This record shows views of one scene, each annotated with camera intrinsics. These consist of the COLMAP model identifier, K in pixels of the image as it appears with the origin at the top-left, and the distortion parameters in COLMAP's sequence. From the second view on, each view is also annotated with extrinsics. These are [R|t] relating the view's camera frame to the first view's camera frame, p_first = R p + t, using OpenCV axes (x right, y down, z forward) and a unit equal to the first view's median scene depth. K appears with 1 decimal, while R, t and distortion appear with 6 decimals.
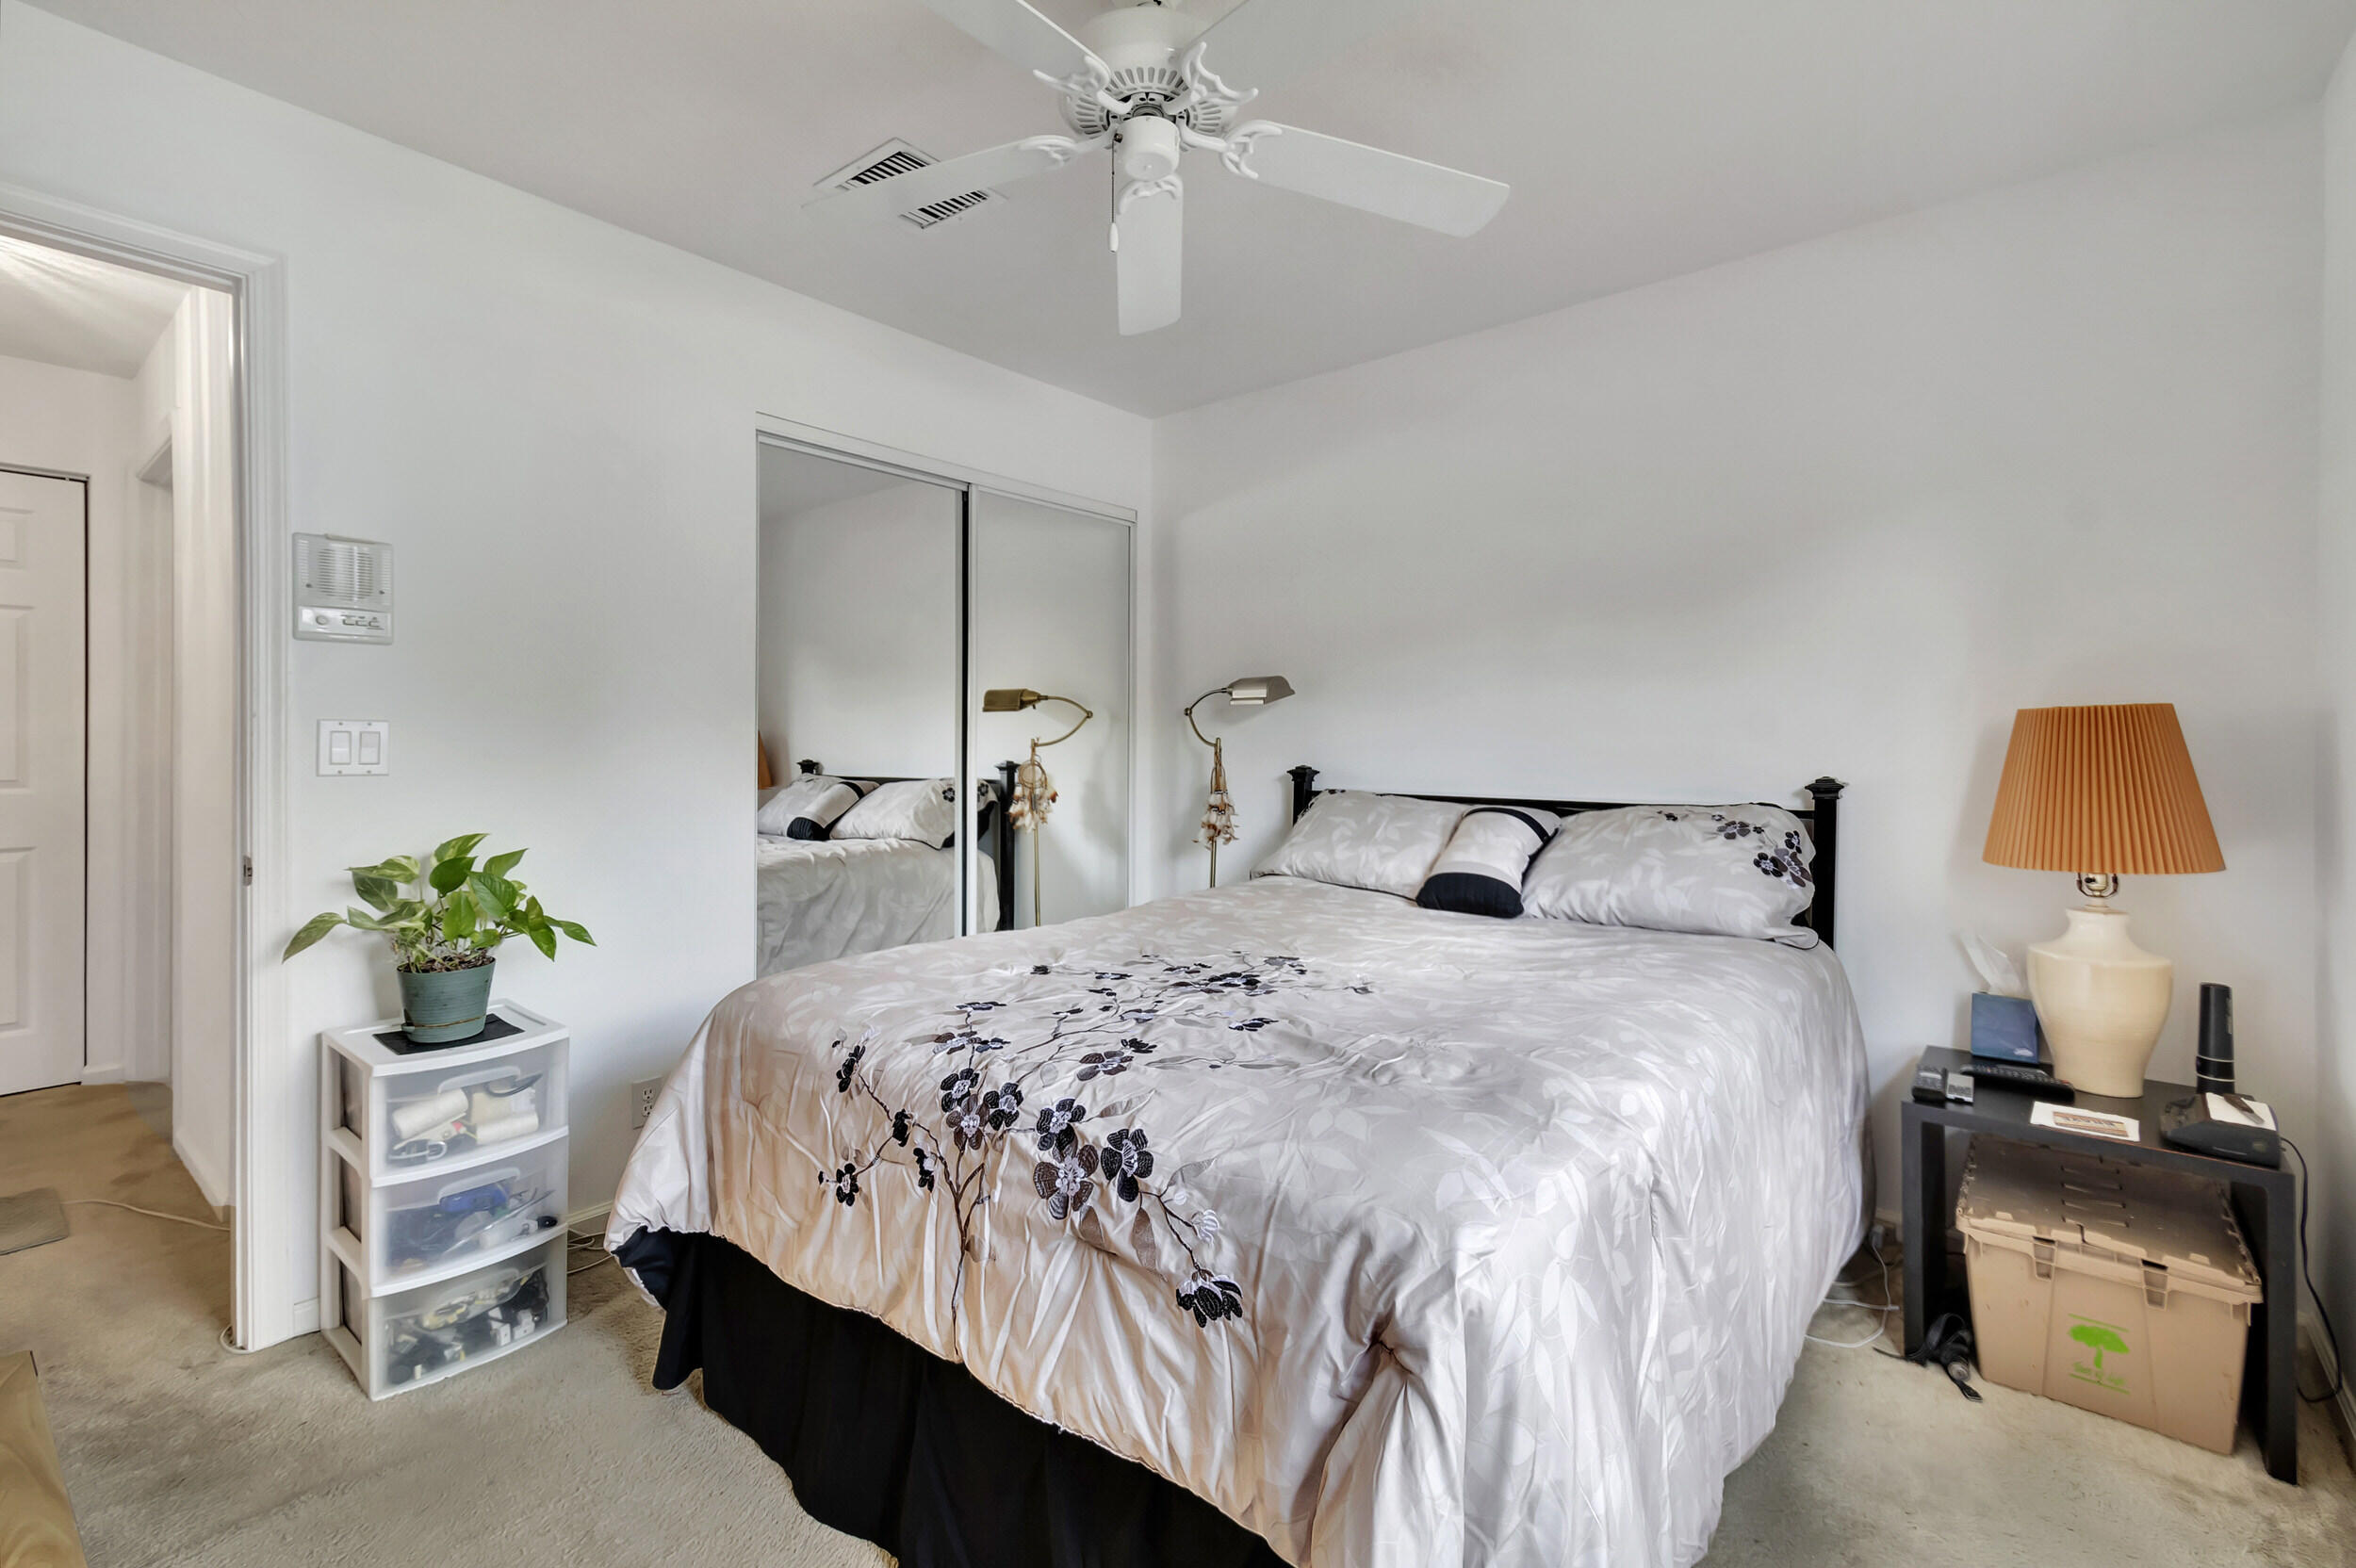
lens RADIAL K [[1052.7, 0, 1175.8], [0, 1052.7, 726.3], [0, 0, 1]] dist [-0.000973, -0.000178]
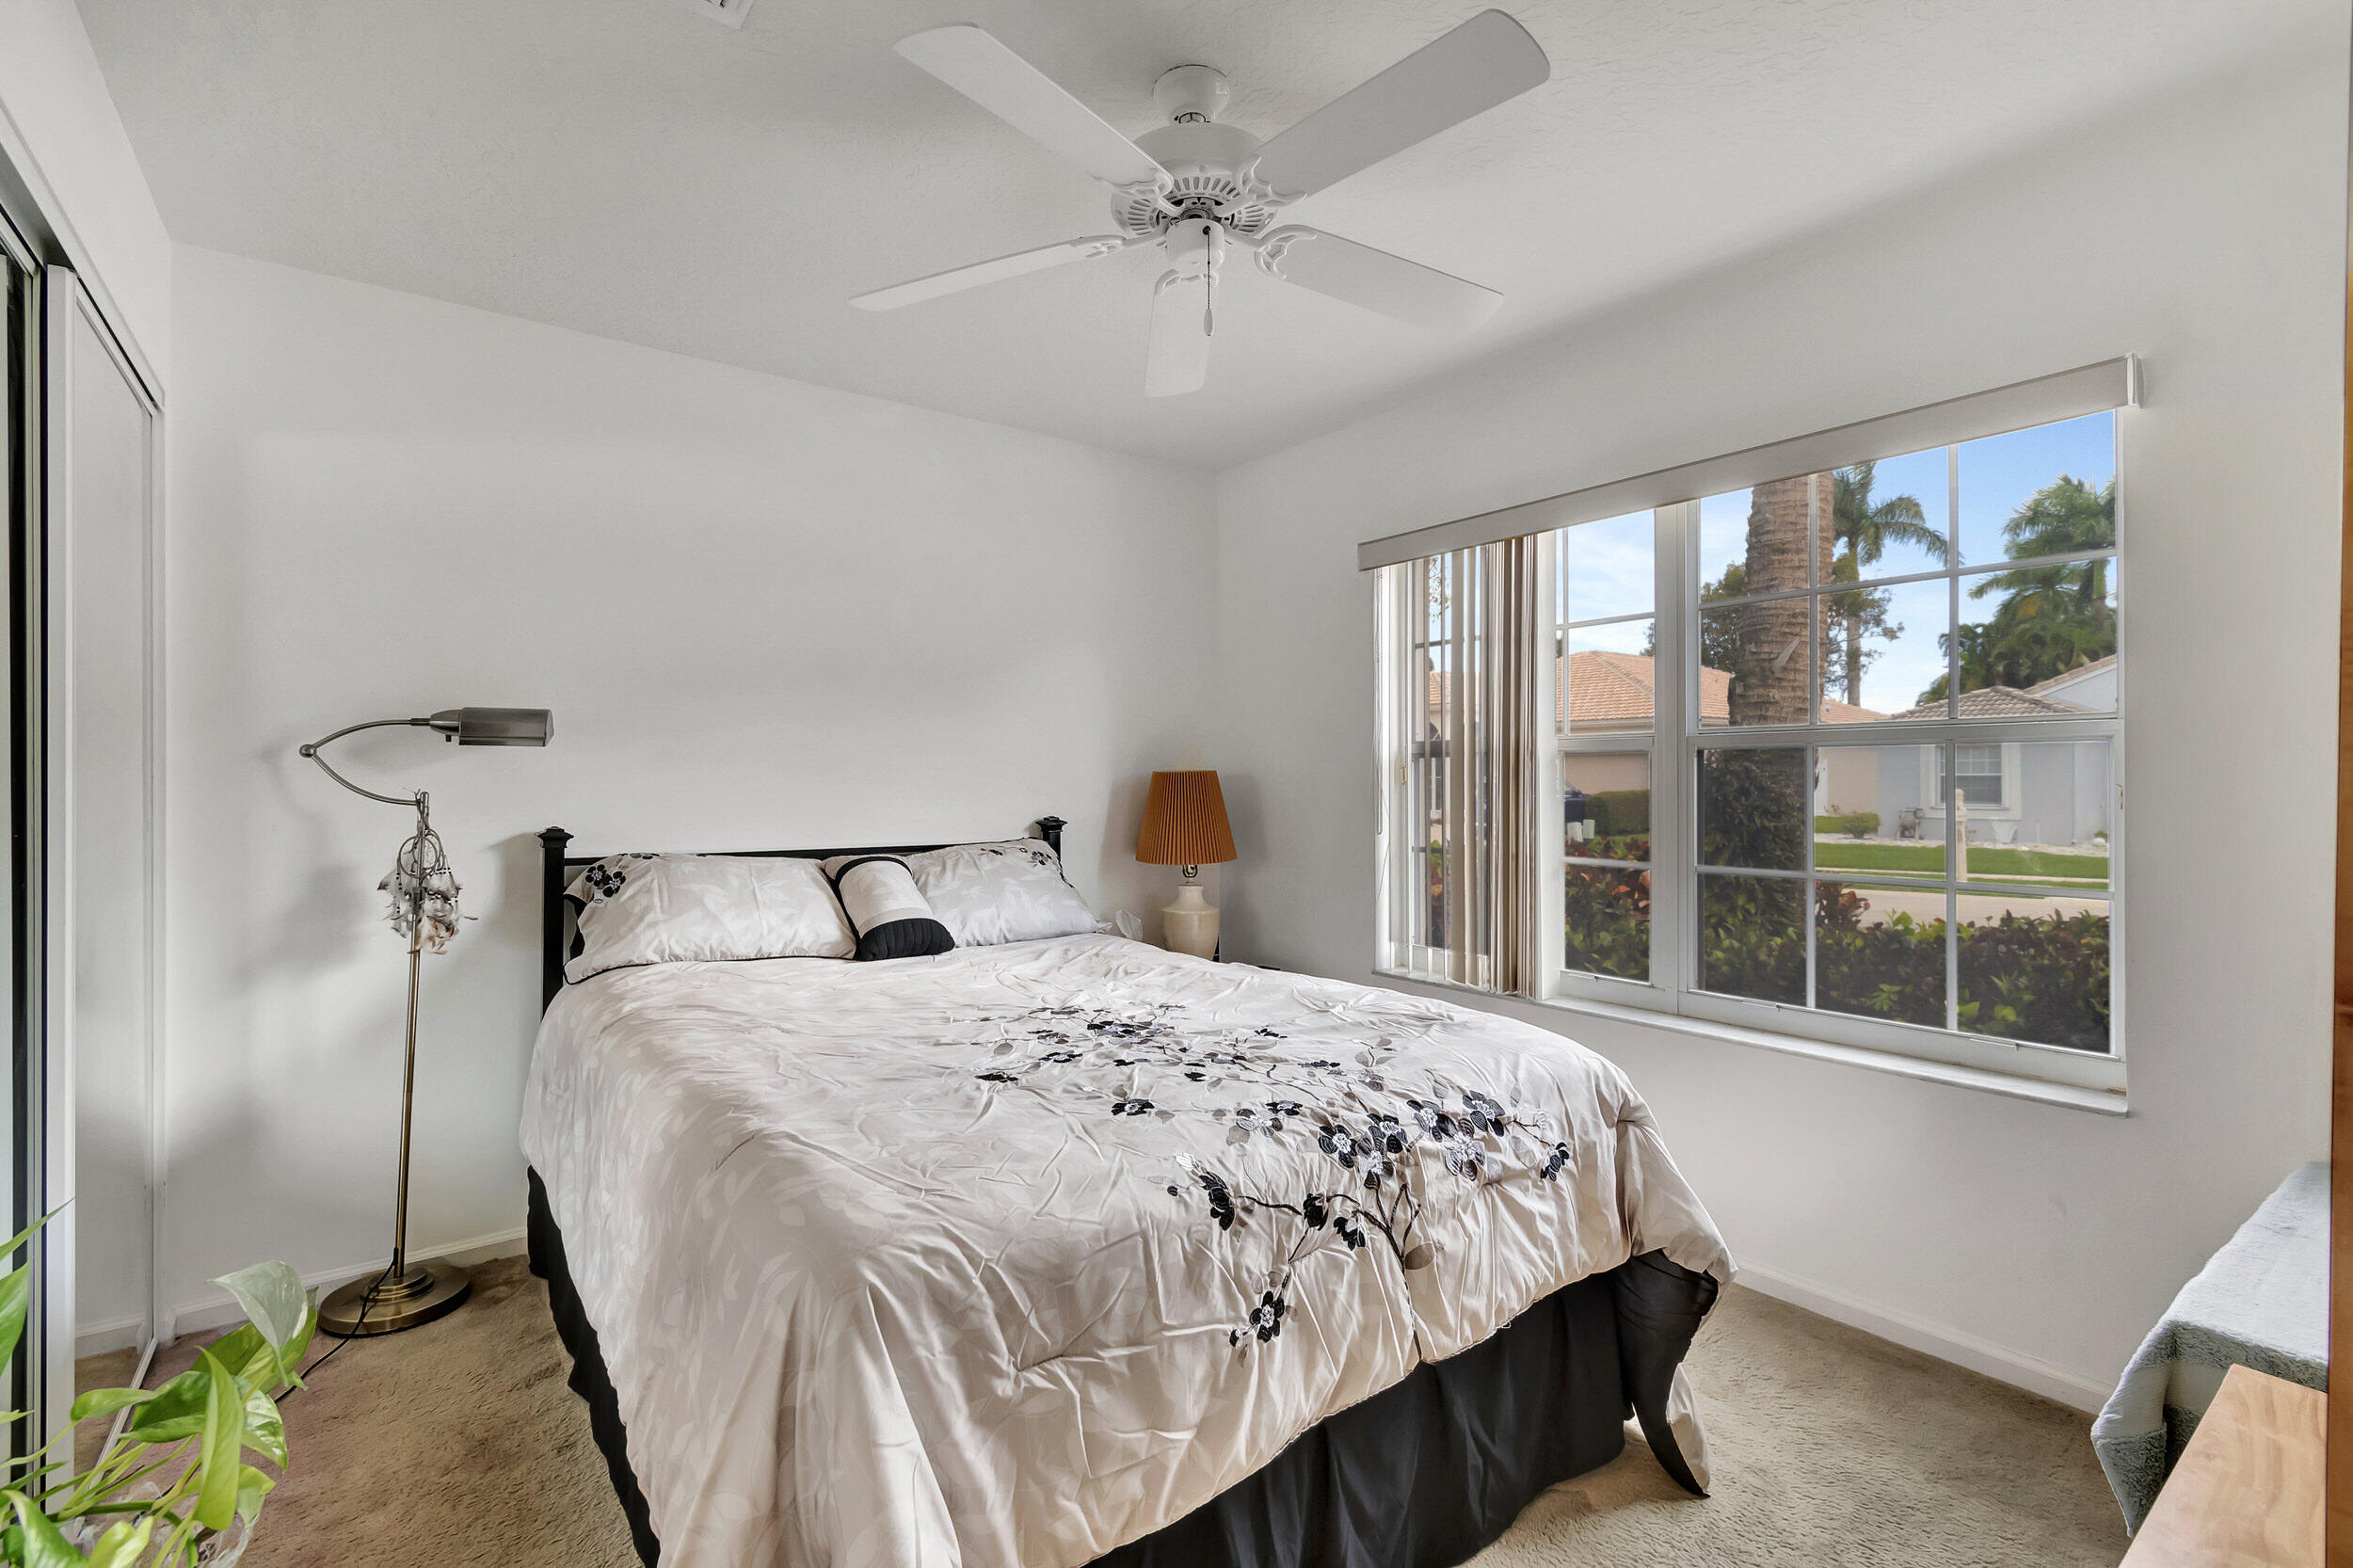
lens RADIAL K [[1033.4, 0, 1162.8], [0, 1033.4, 777.7], [0, 0, 1]] dist [0.000743, -0.000234]
pose [[0.237831, 0.000827, 0.971306, -1.237924], [-0.011519, 0.999932, 0.001969, -0.013845], [-0.971238, -0.011656, 0.237825, 0.939682]]
